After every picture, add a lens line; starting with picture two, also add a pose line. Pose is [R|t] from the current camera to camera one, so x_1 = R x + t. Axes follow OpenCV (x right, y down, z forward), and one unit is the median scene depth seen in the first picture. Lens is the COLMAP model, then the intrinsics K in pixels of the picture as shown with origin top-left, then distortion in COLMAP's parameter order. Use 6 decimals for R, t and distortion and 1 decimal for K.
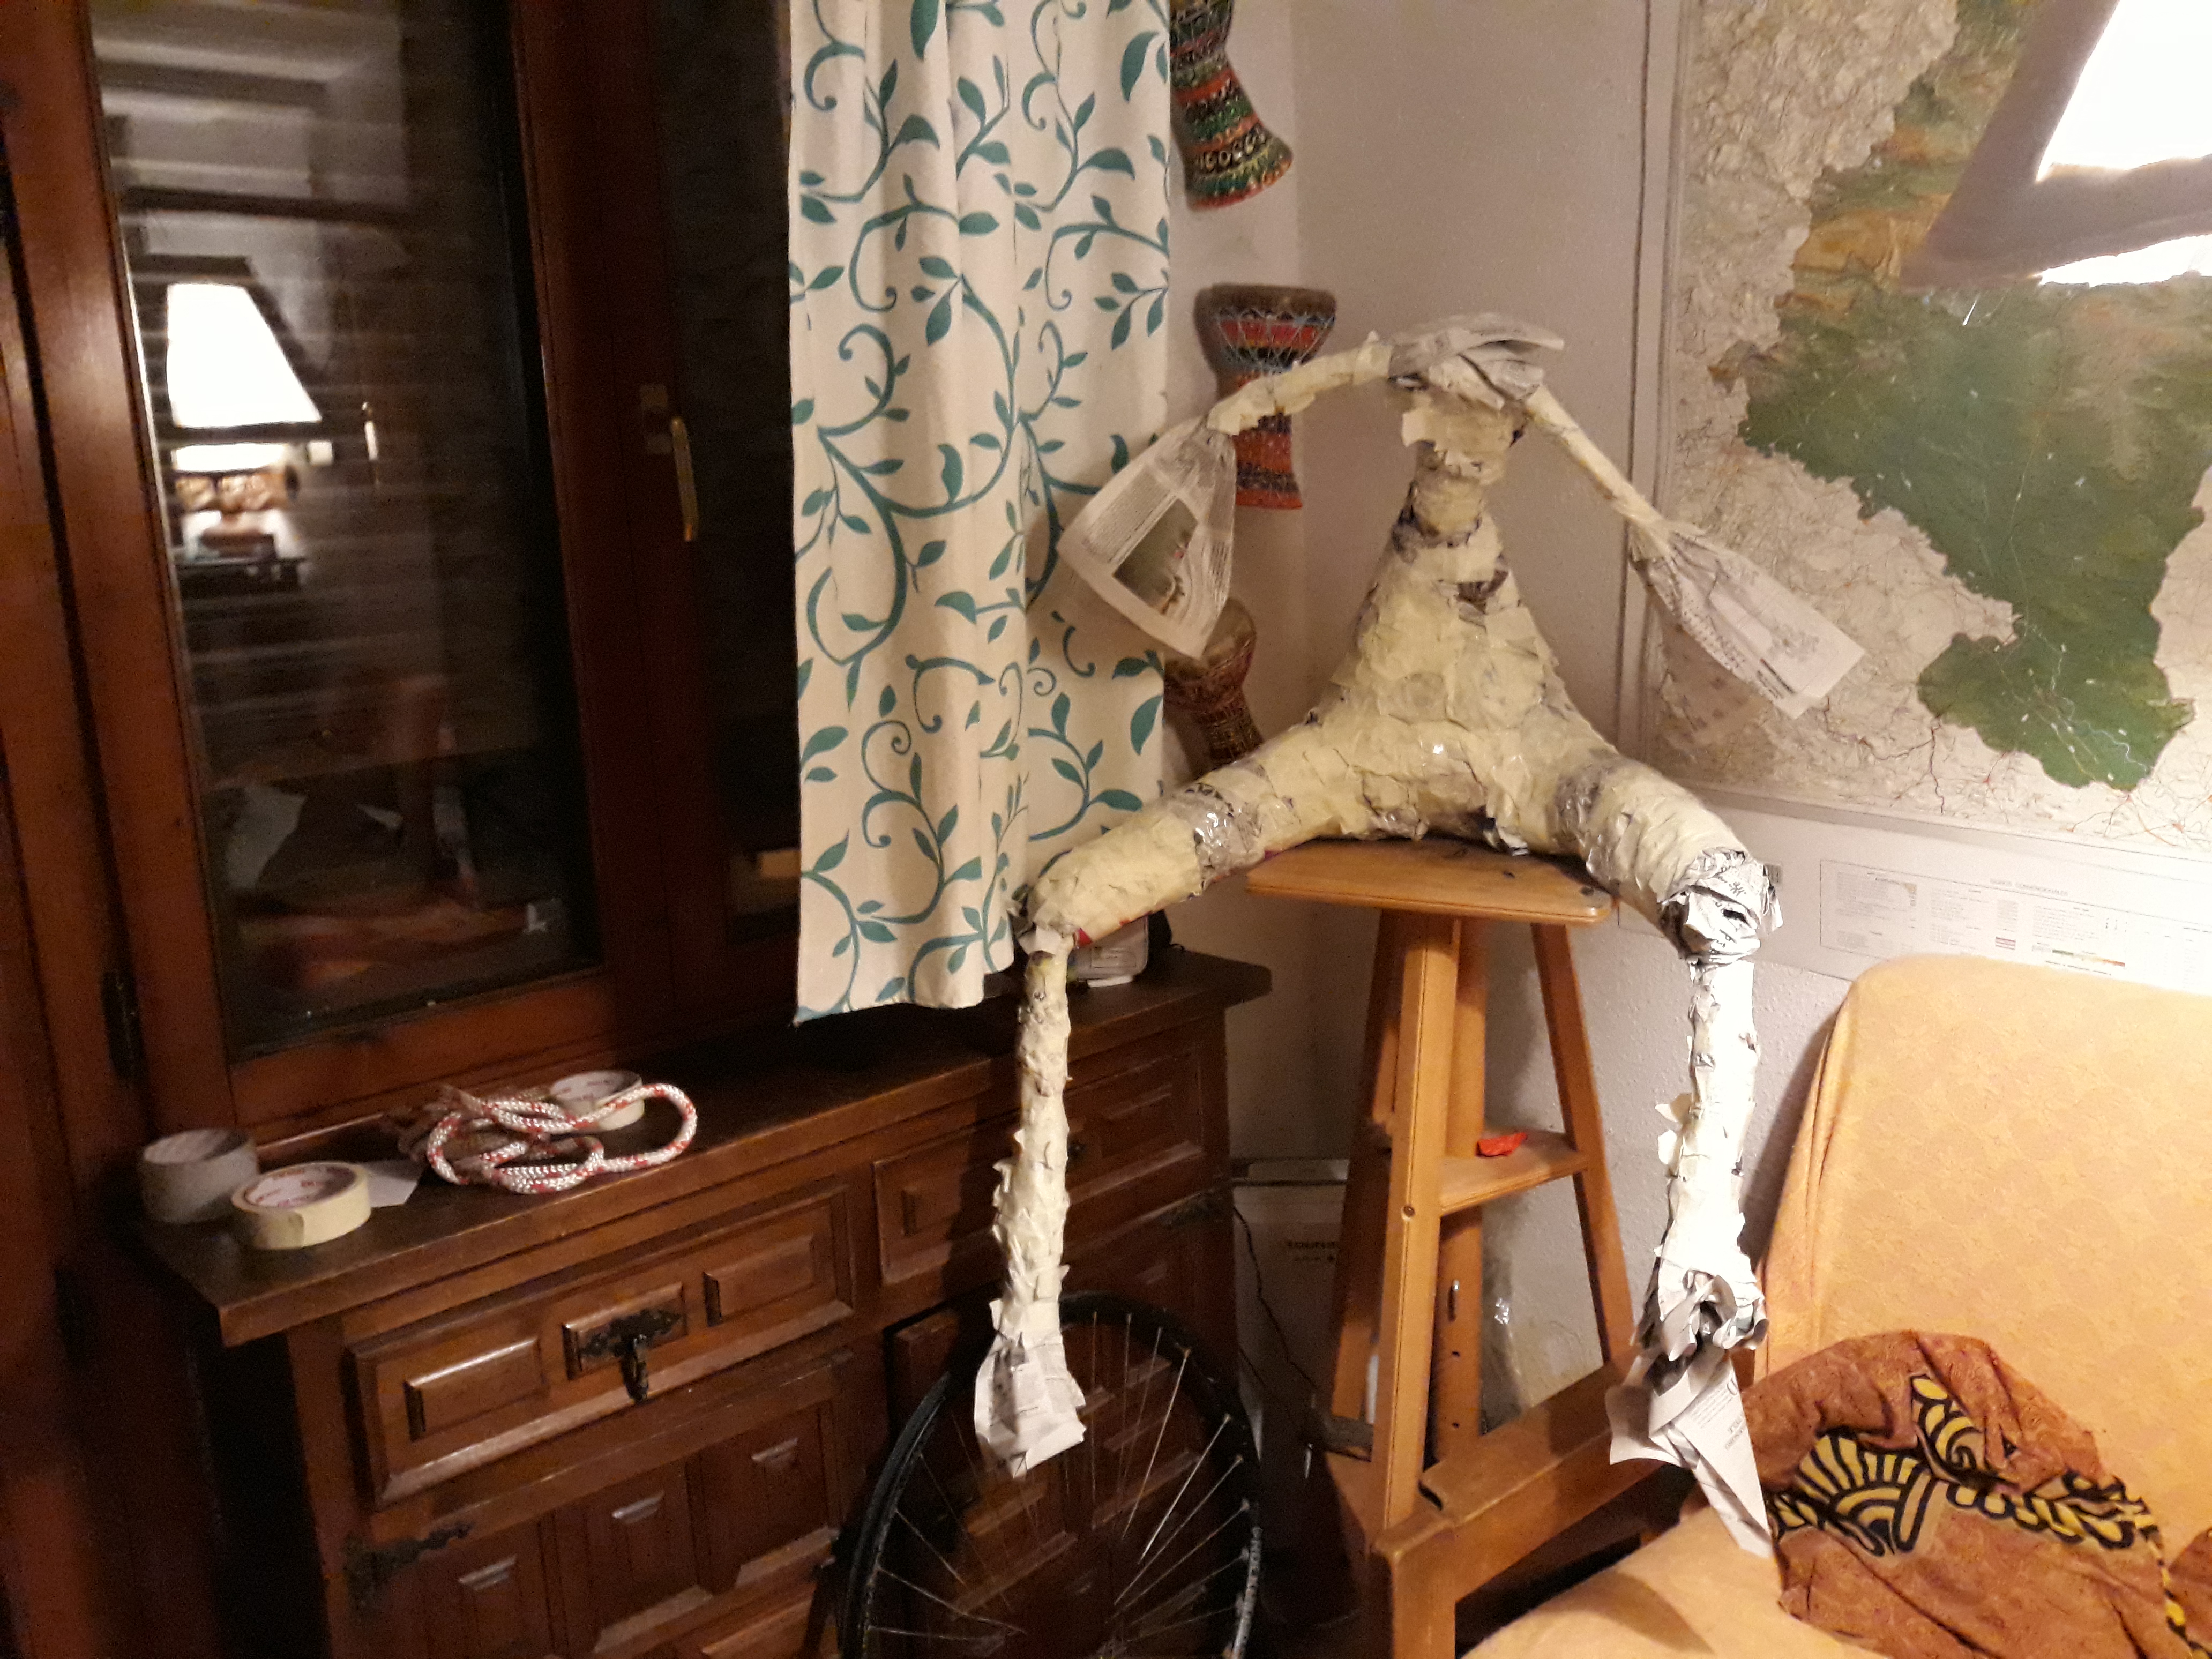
lens RADIAL K [[1732.6, 0, 1118.2], [0, 1732.6, 832.9], [0, 0, 1]] dist [0.028671, -0.014189]
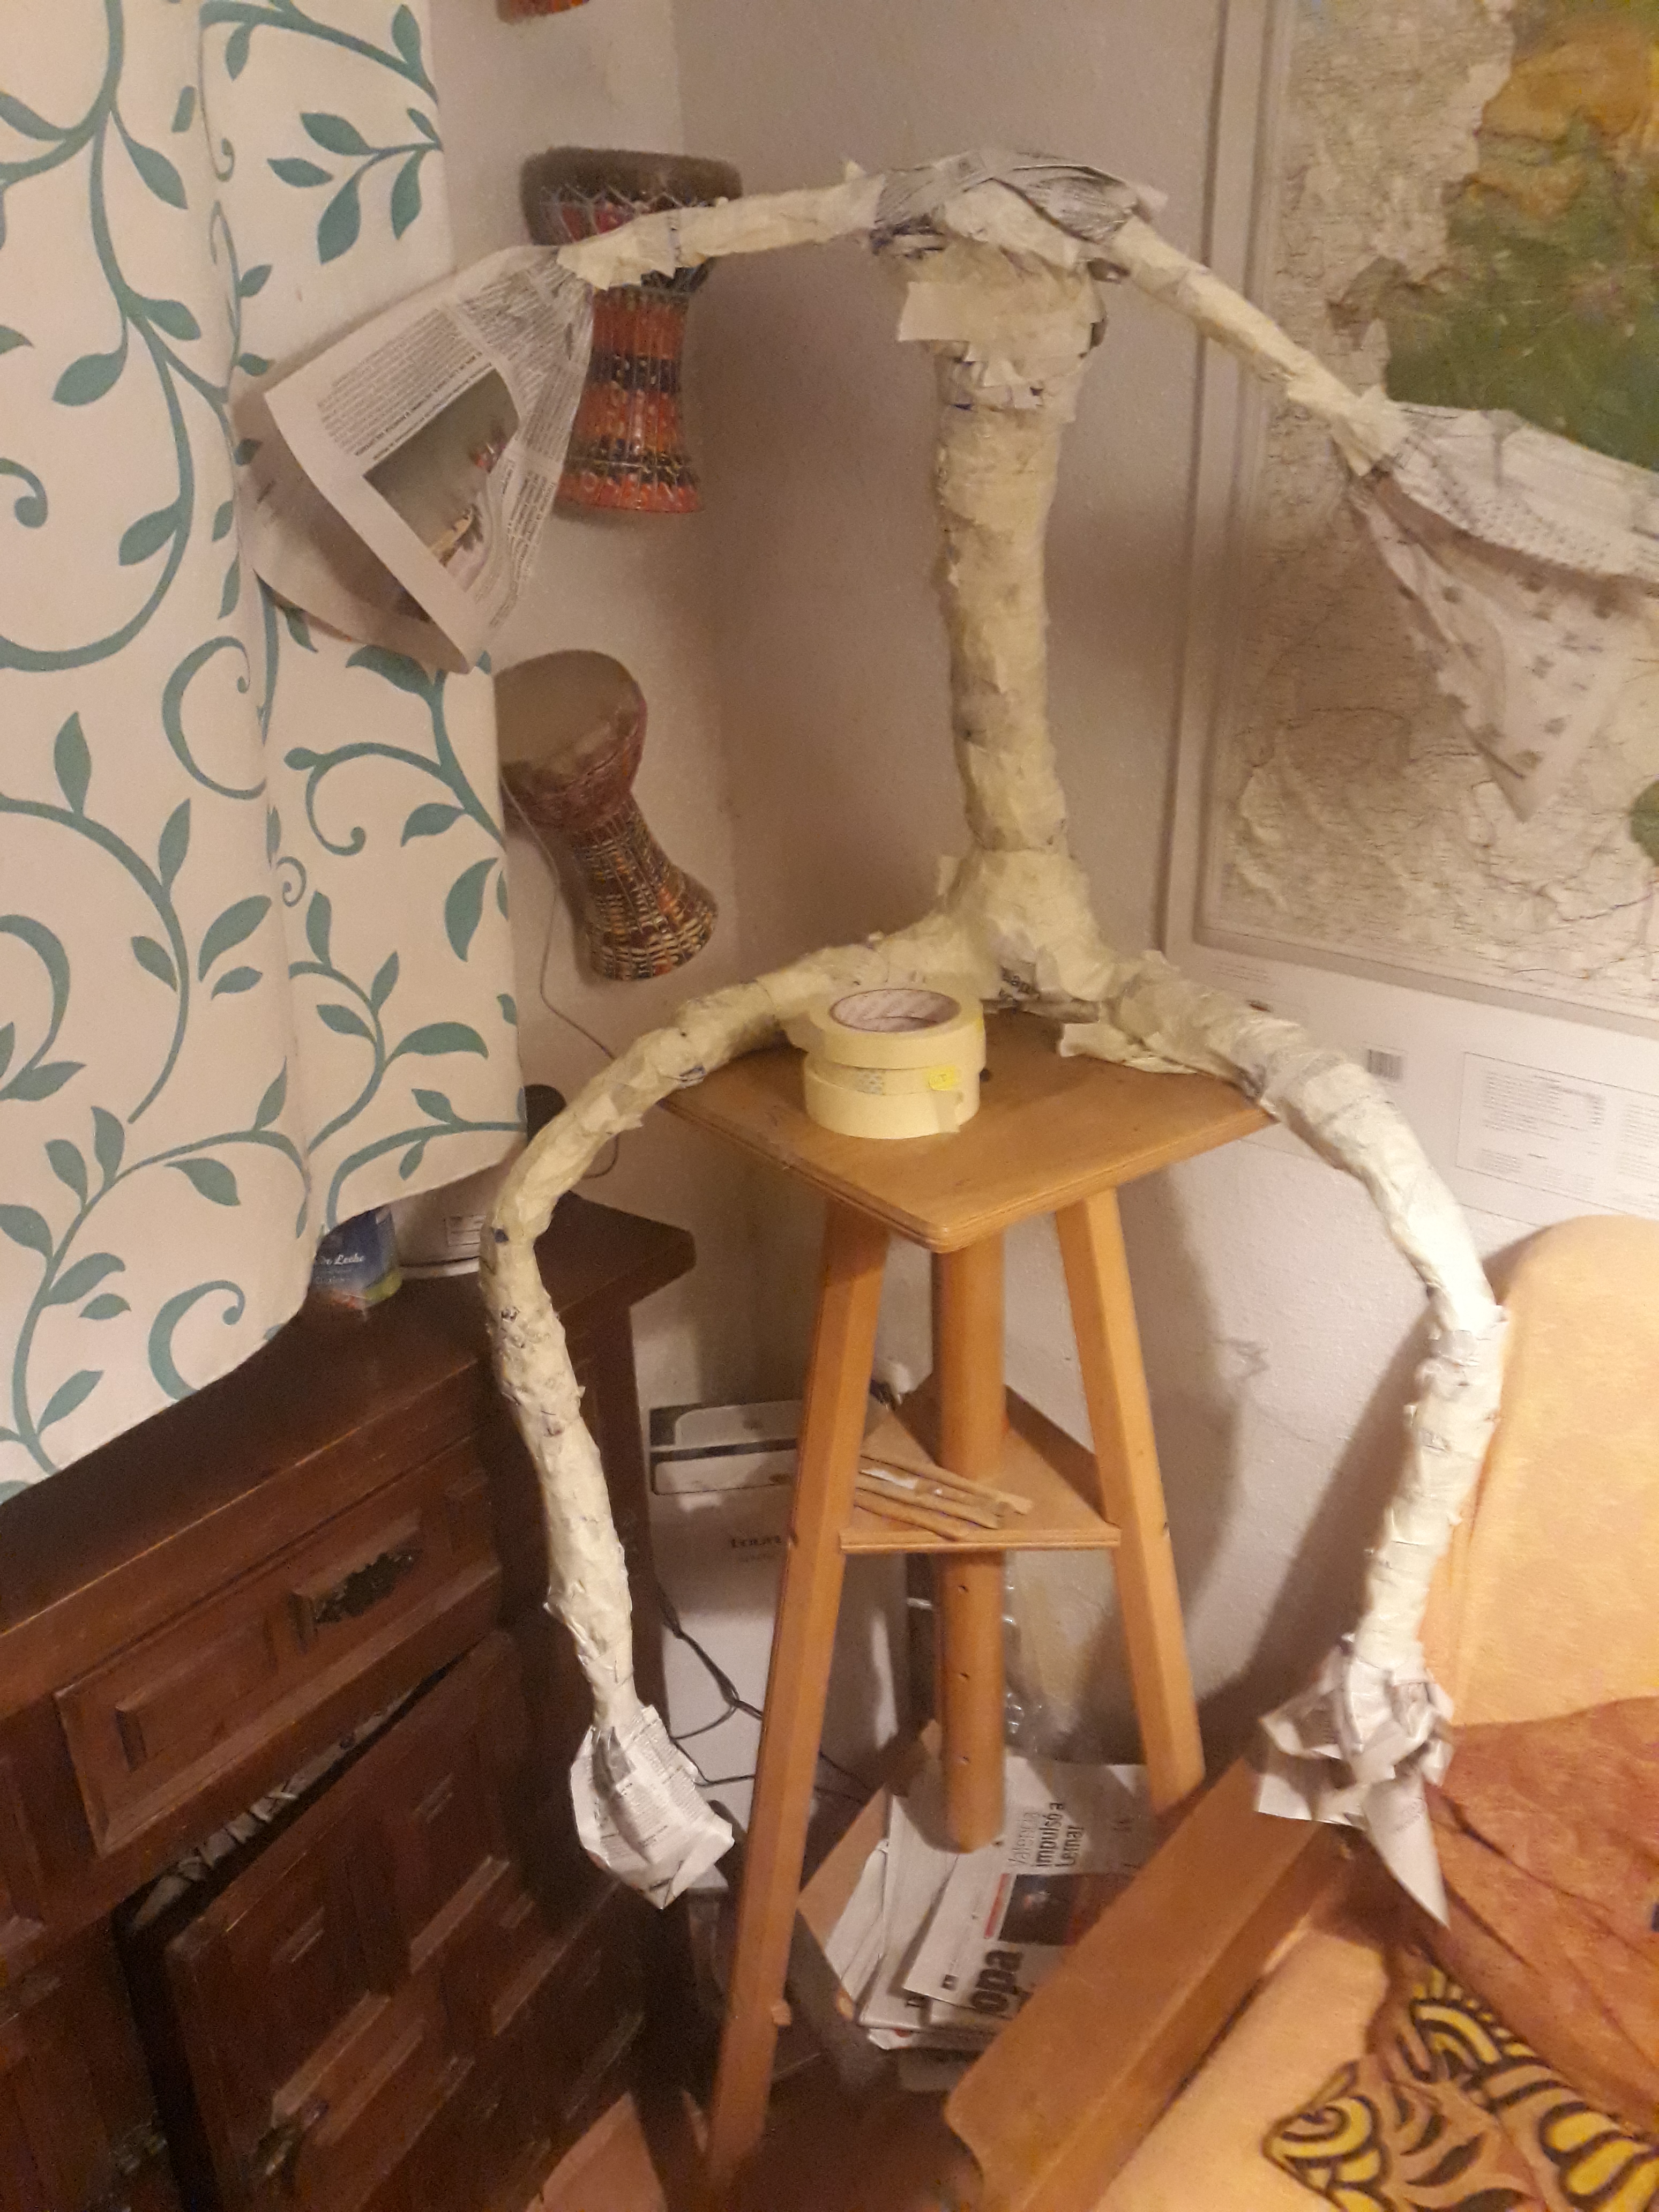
lens RADIAL K [[1732.6, 0, 821.8], [0, 1732.6, 1096.8], [0, 0, 1]] dist [0.028671, -0.014189]
pose [[0.985639, -0.064155, 0.156202, 0.038251], [0.034039, 0.981514, 0.188339, -0.111623], [-0.165397, -0.180318, 0.969603, 0.368059]]
